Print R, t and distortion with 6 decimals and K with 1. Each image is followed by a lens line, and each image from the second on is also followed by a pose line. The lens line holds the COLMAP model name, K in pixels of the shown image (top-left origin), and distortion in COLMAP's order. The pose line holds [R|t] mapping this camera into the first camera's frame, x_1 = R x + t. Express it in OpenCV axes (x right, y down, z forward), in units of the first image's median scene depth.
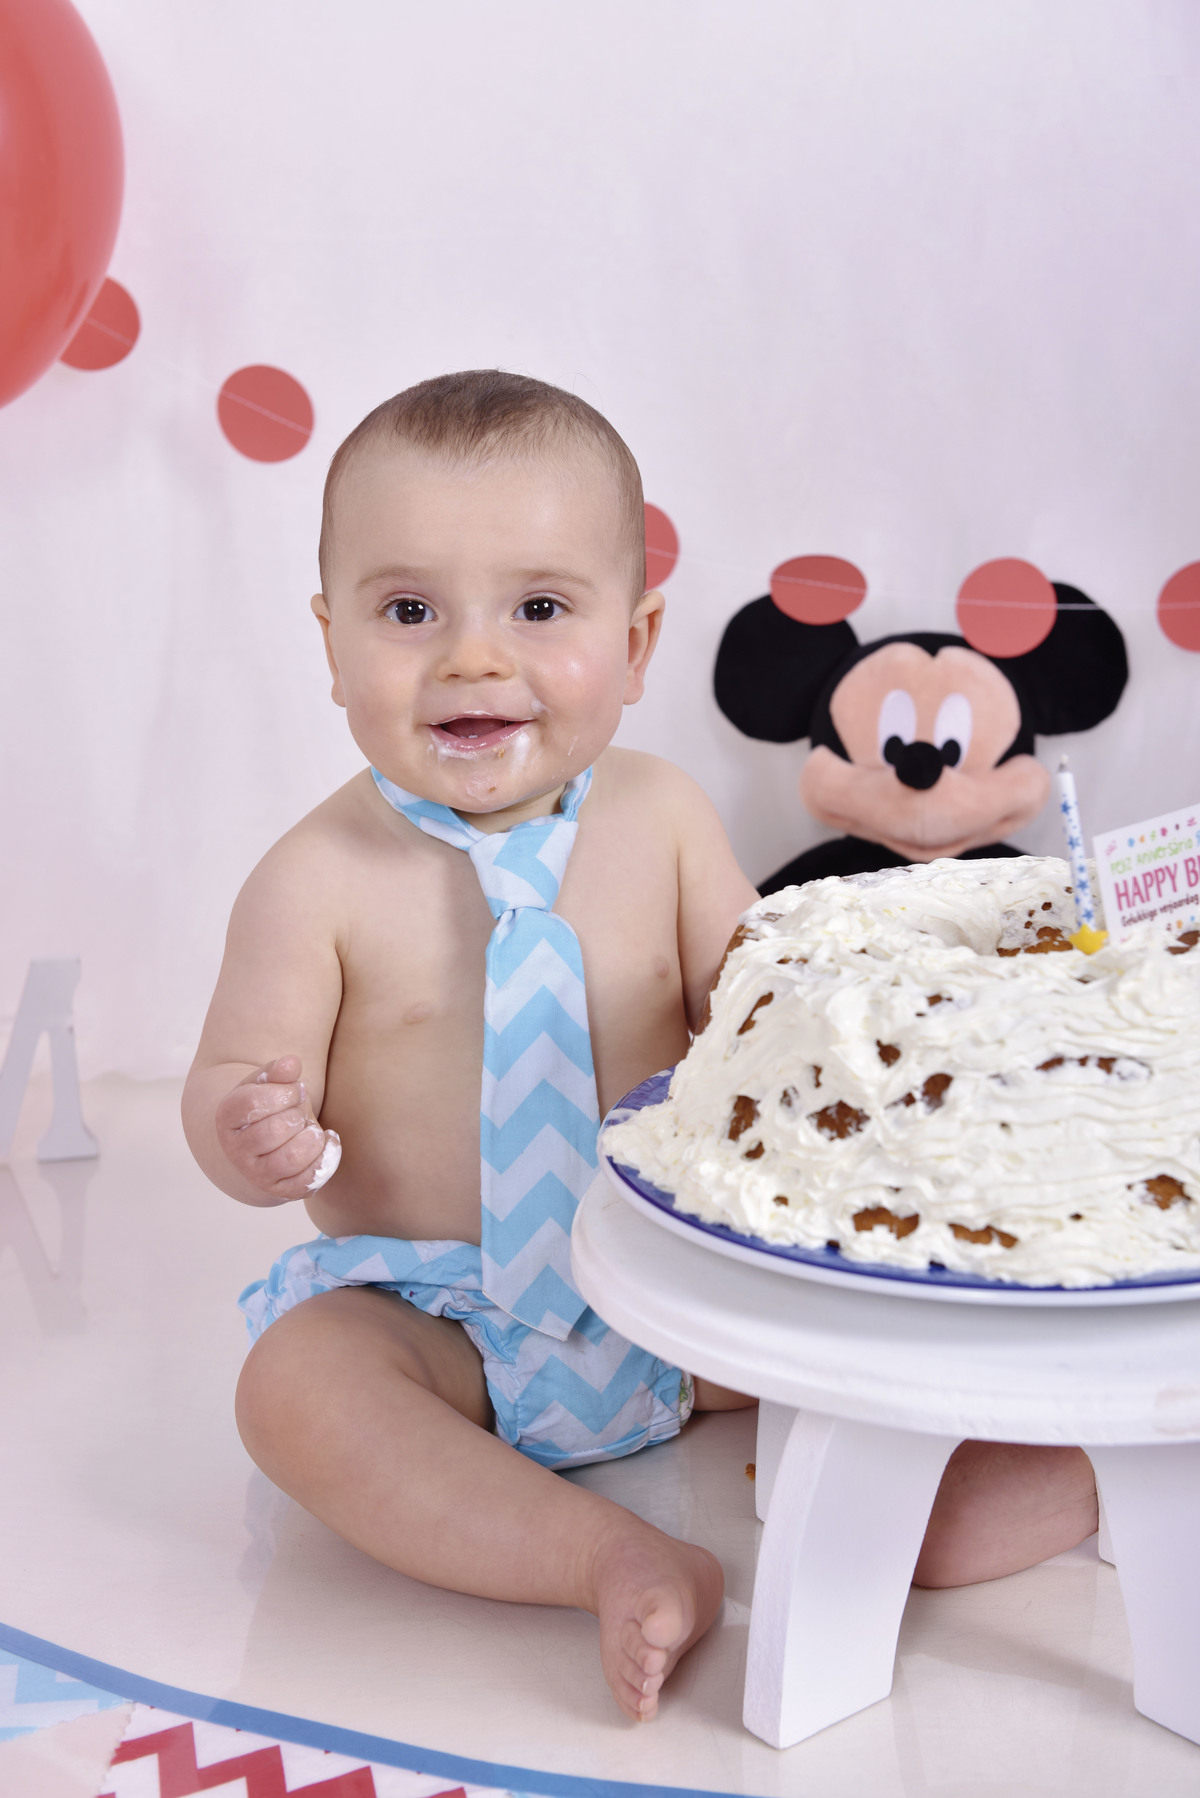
lens RADIAL K [[2766.1, 0, 565.1], [0, 2766.1, 935.8], [0, 0, 1]] dist [0.164511, 0.000000]
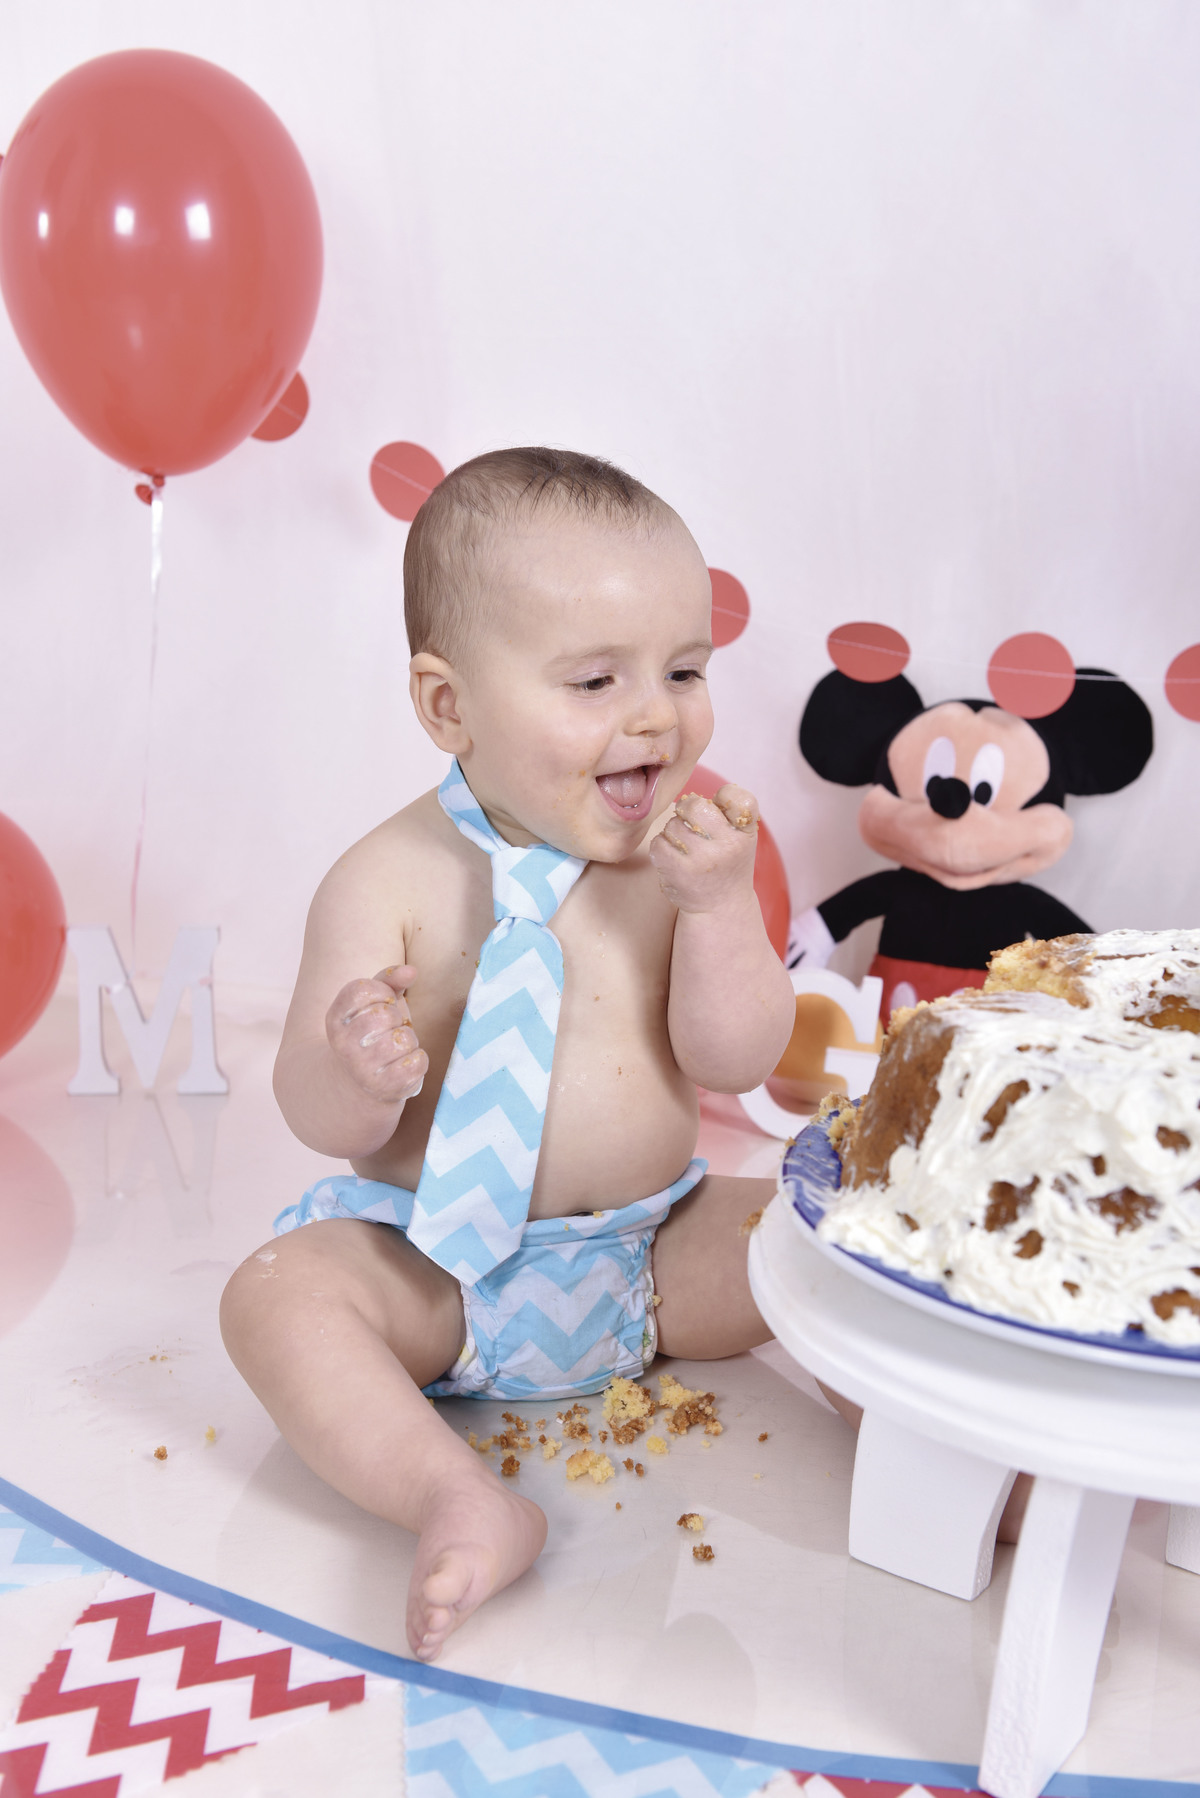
lens RADIAL K [[2232.3, 0, 593.9], [0, 2232.3, 889.0], [0, 0, 1]] dist [0.115446, 0.000000]
pose [[0.992498, 0.064121, -0.104098, 0.131226], [-0.064910, 0.997882, -0.004206, -0.020988], [0.103608, 0.010932, 0.994558, 0.081657]]
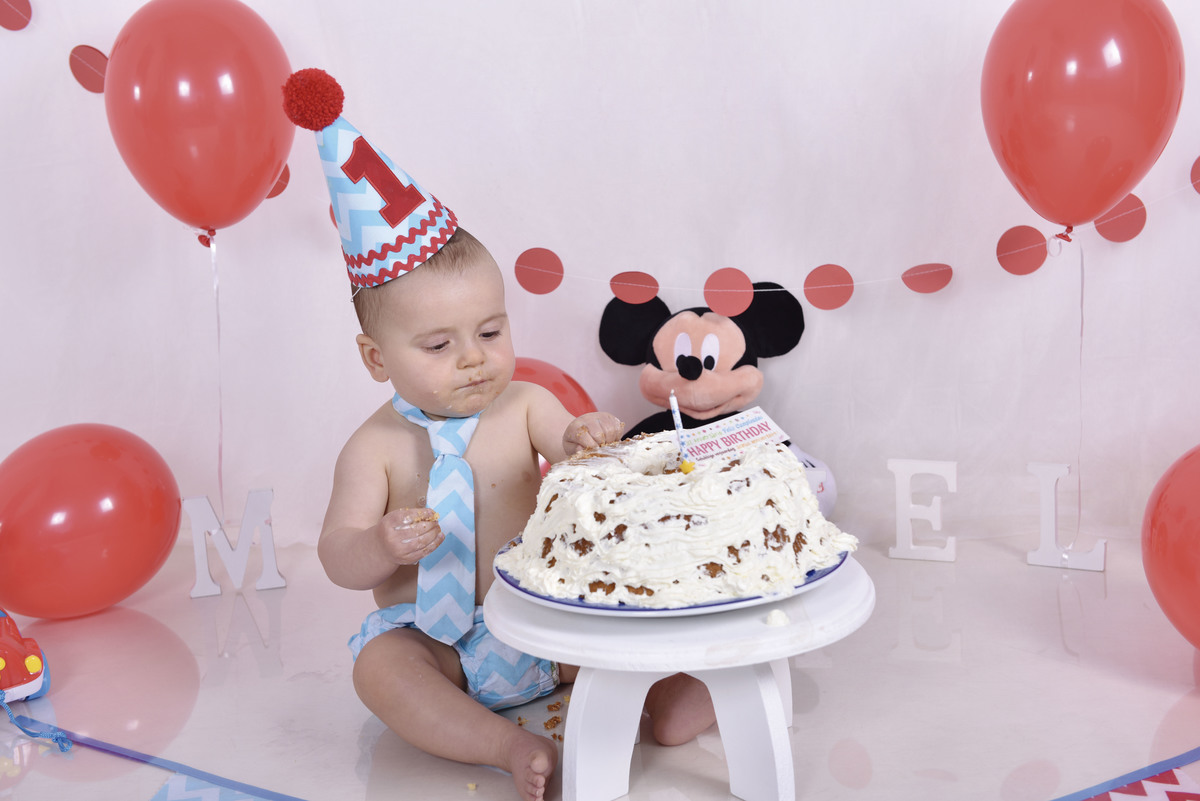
lens RADIAL K [[1846.1, 0, 596.3], [0, 1846.1, 391.0], [0, 0, 1]] dist [0.164511, 0.000000]
pose [[0.998950, -0.043051, -0.015689, 0.131539], [0.042596, 0.998694, -0.028218, -0.021087], [0.016883, 0.027520, 0.999479, -0.569797]]
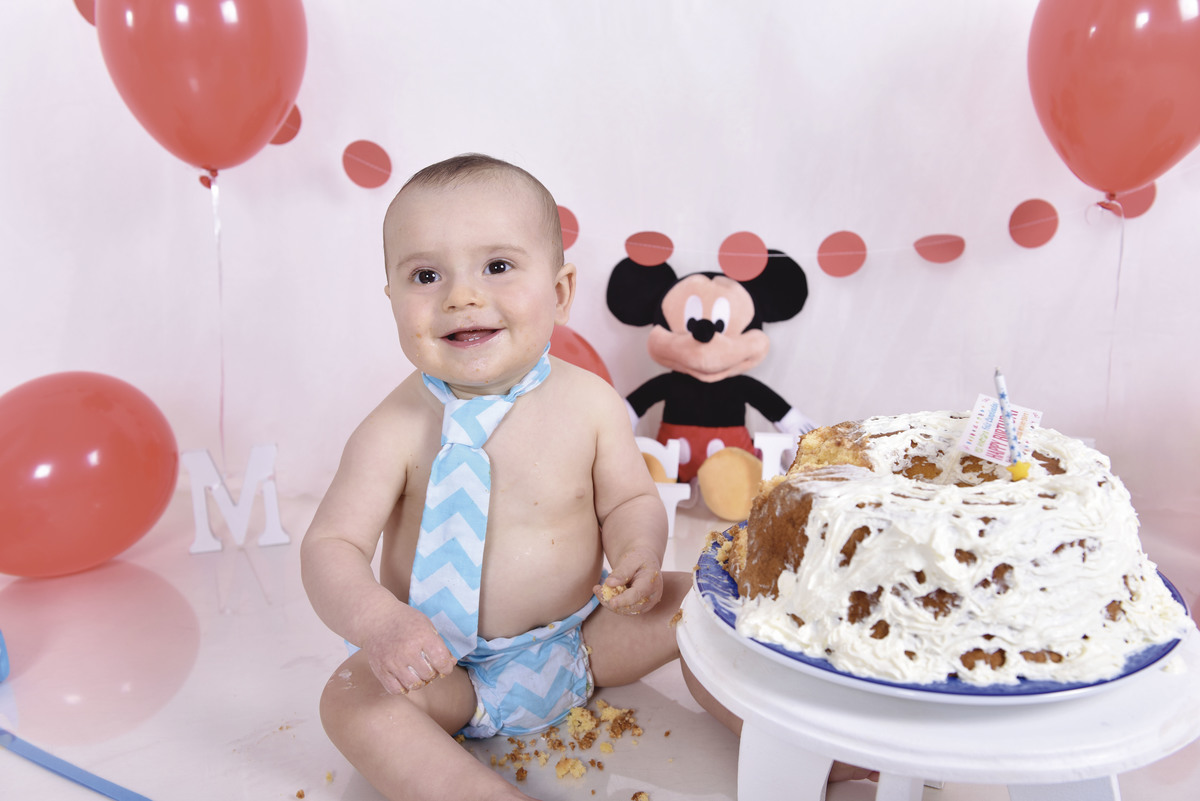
lens RADIAL K [[1200.1, 0, 599.5], [0, 1200.1, 401.6], [0, 0, 1]] dist [0.044584, 0.000000]
pose [[0.999010, -0.018048, 0.040661, 0.025317], [0.017187, 0.999623, 0.021433, -0.054928], [-0.041032, -0.020713, 0.998943, 0.219937]]
